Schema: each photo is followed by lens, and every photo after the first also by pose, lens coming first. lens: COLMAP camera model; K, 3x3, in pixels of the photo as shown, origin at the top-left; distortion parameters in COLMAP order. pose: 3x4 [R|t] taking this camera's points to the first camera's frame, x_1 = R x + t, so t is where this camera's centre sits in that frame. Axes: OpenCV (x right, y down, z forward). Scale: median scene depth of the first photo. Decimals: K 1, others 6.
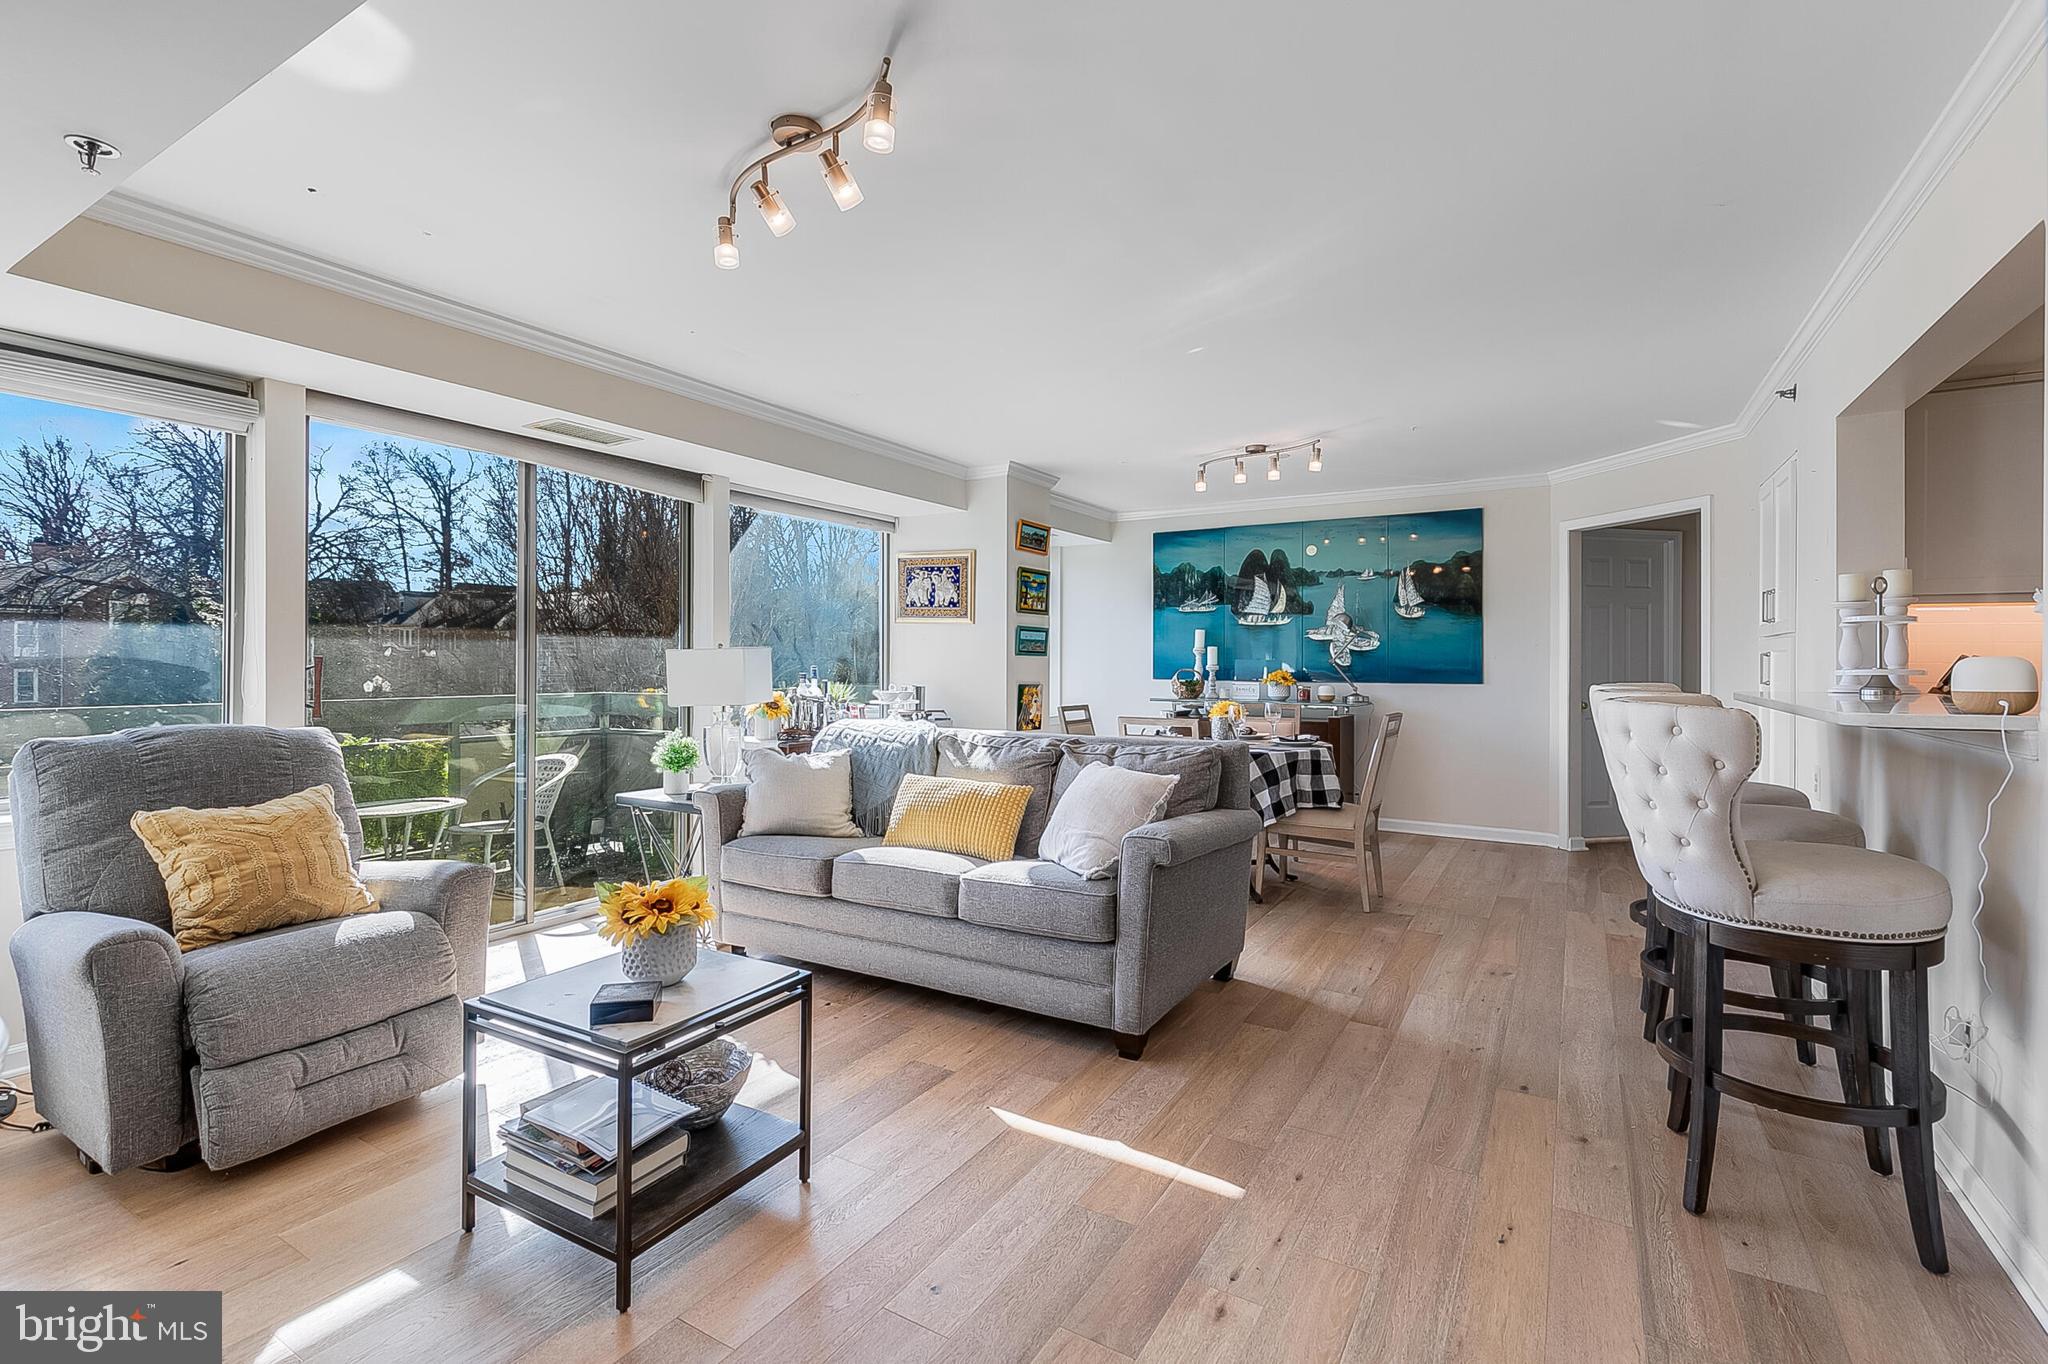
lens RADIAL K [[921.7, 0, 1023.4], [0, 921.7, 663.2], [0, 0, 1]] dist [0.005339, -0.000647]
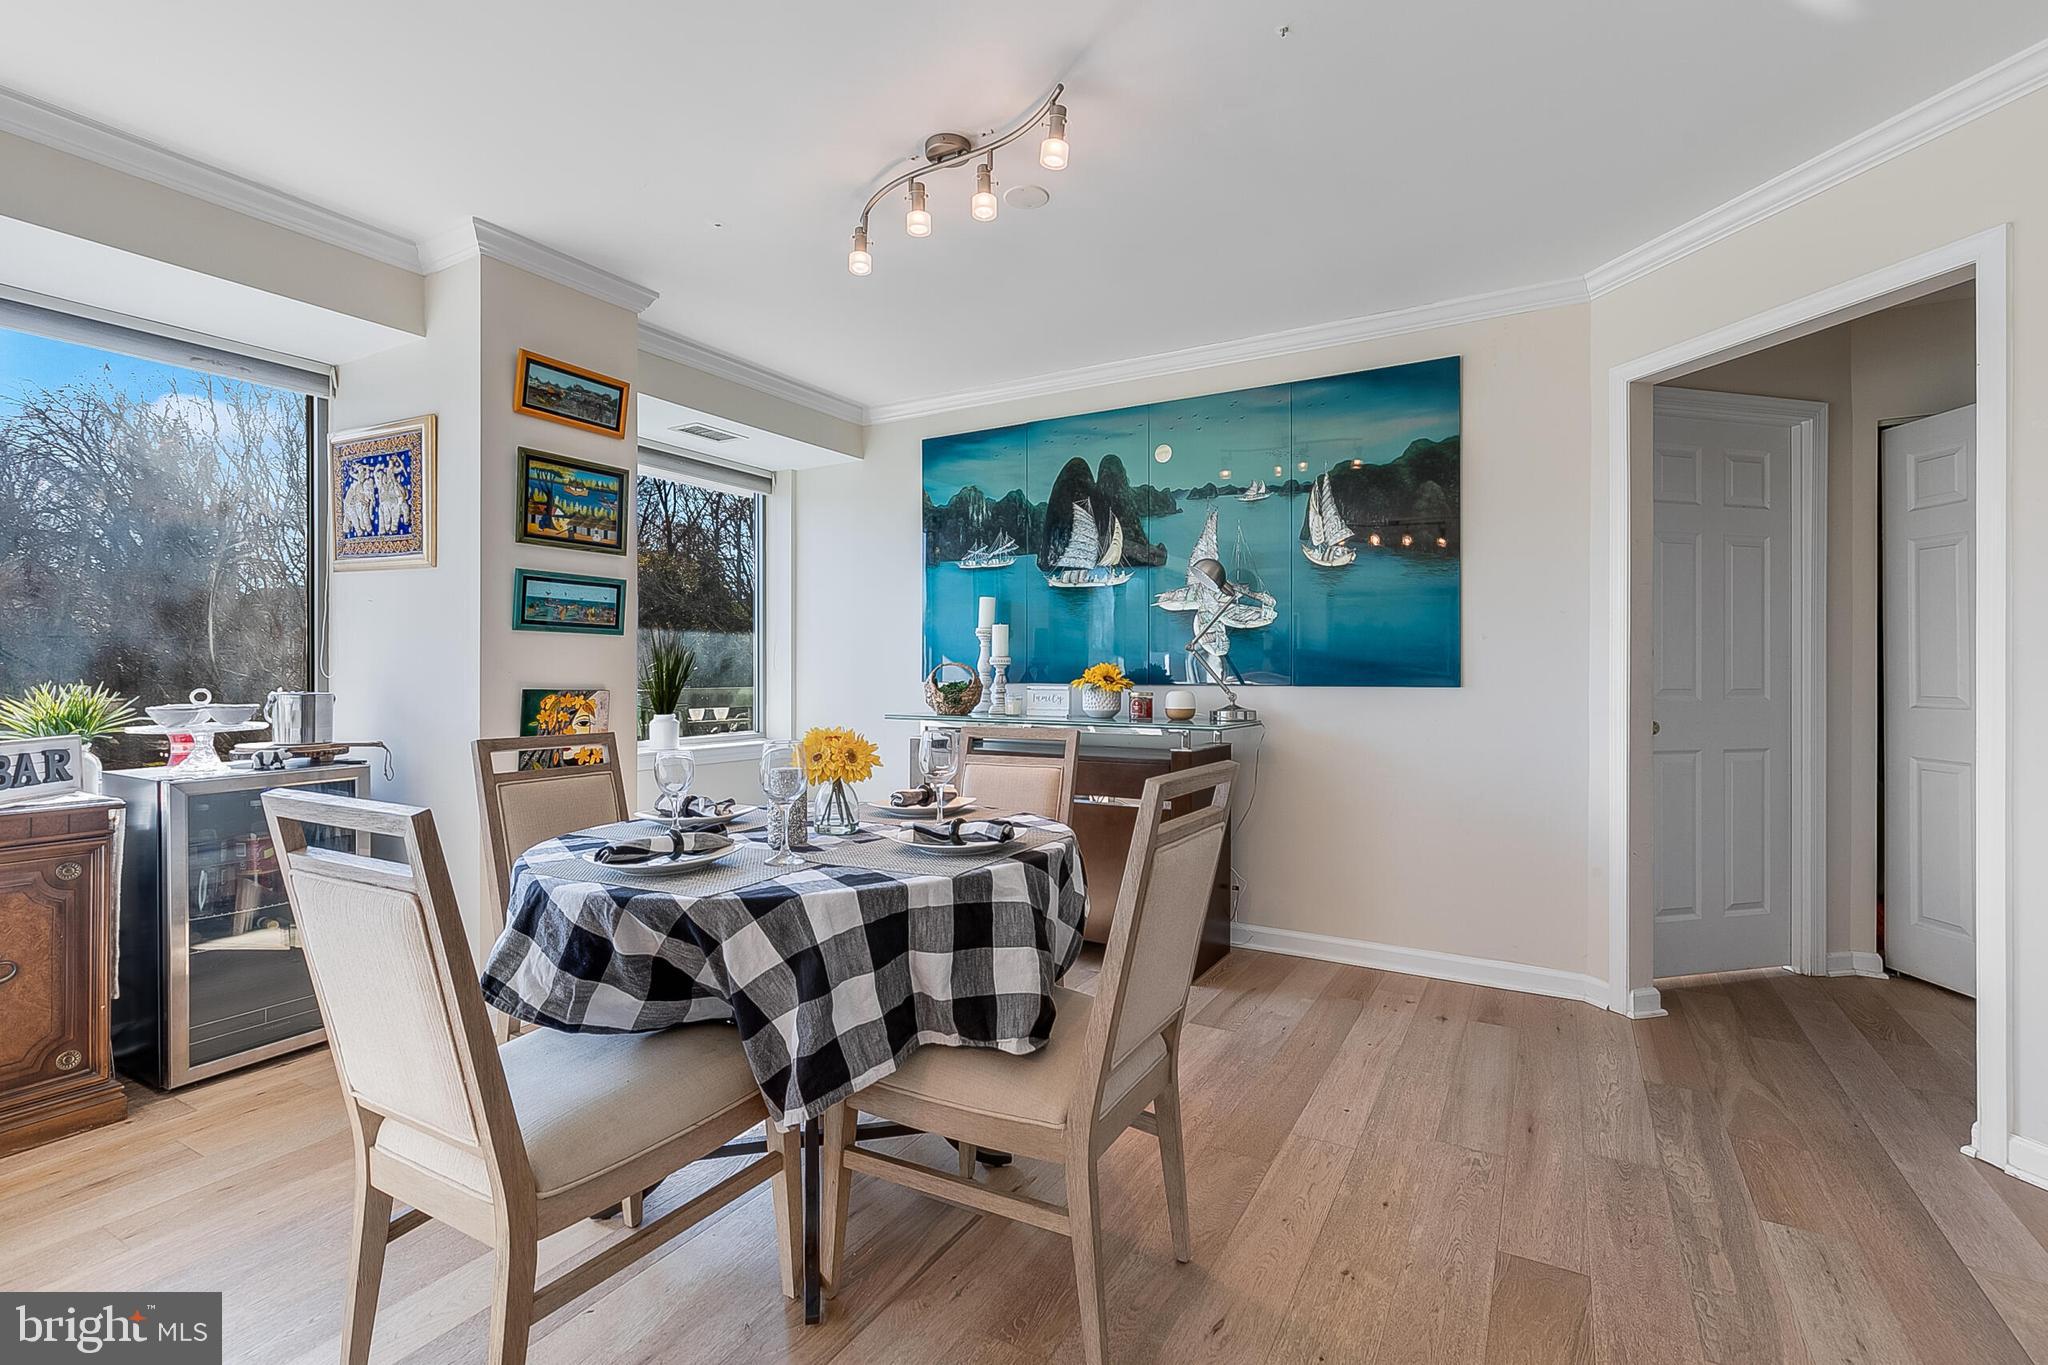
lens RADIAL K [[921.7, 0, 1028.6], [0, 921.7, 674.1], [0, 0, 1]] dist [0.005339, -0.000647]
pose [[0.999810, -0.001755, 0.019439, 0.237691], [0.001722, 0.999997, 0.001698, 0.013576], [-0.019442, -0.001664, 0.999810, 0.472185]]
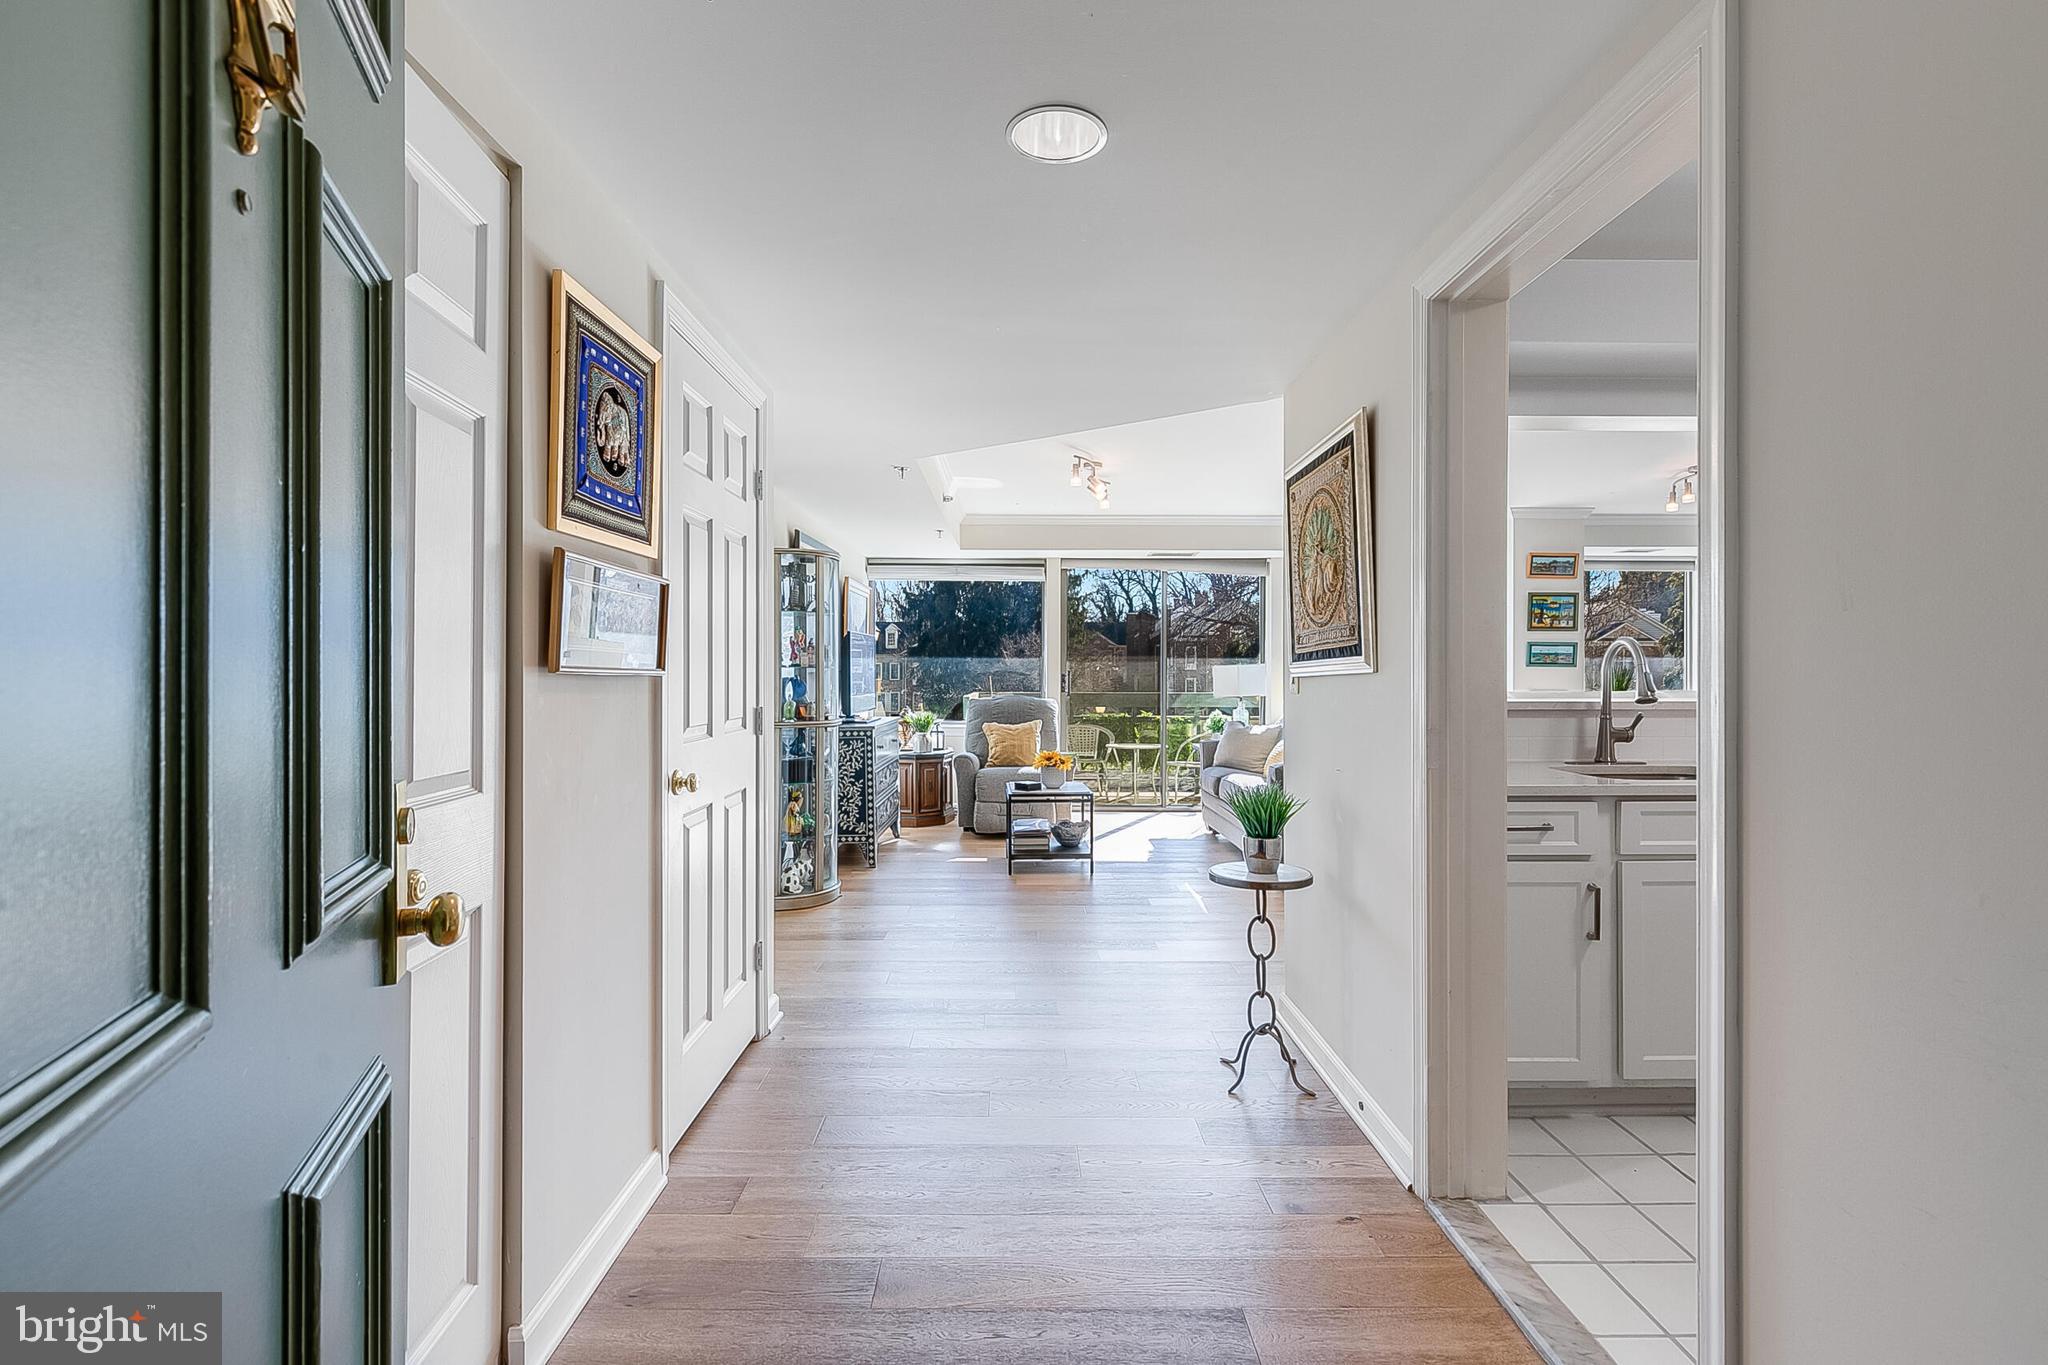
lens RADIAL K [[921.7, 0, 1021.2], [0, 921.7, 671.2], [0, 0, 1]] dist [0.005339, -0.000647]
pose [[0.519135, -0.002771, -0.854688, 0.632652], [-0.000623, 0.999993, -0.003621, 0.001936], [0.854692, 0.002412, 0.519130, -0.174126]]
